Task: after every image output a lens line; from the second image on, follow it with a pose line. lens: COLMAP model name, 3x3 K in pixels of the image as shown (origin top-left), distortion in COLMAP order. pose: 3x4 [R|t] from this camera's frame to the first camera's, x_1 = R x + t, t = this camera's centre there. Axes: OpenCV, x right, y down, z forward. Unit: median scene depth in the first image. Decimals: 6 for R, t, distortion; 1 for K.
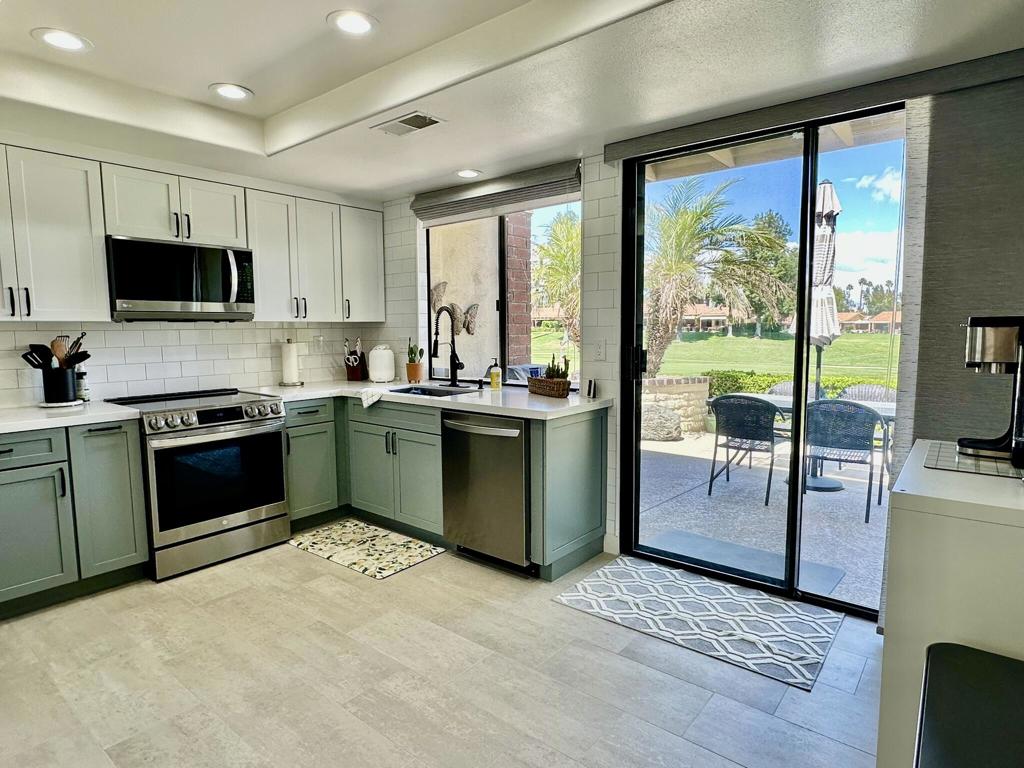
lens RADIAL K [[572.3, 0, 515.6], [0, 572.3, 386.8], [0, 0, 1]] dist [-0.025230, 0.001629]
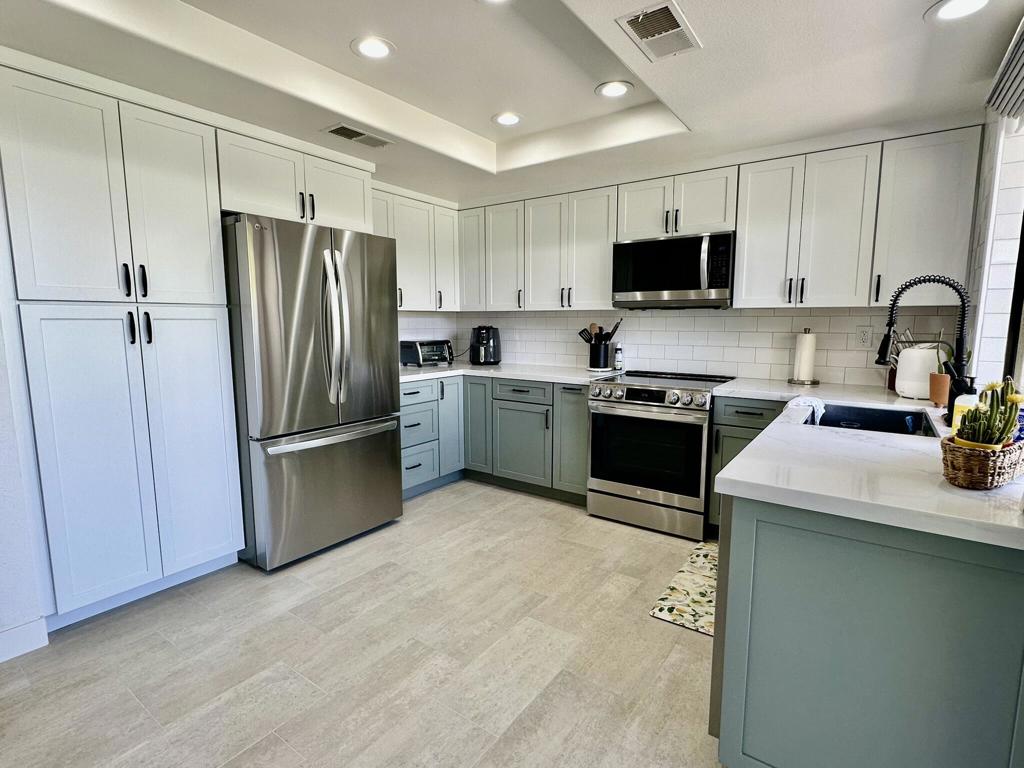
lens RADIAL K [[509.8, 0, 516.1], [0, 509.8, 383.2], [0, 0, 1]] dist [0.004853, 0.000086]
pose [[0.057764, 0.133867, -0.989314, 0.466897], [-0.098970, 0.986855, 0.127755, -0.080295], [0.993412, 0.090533, 0.070254, 0.742590]]
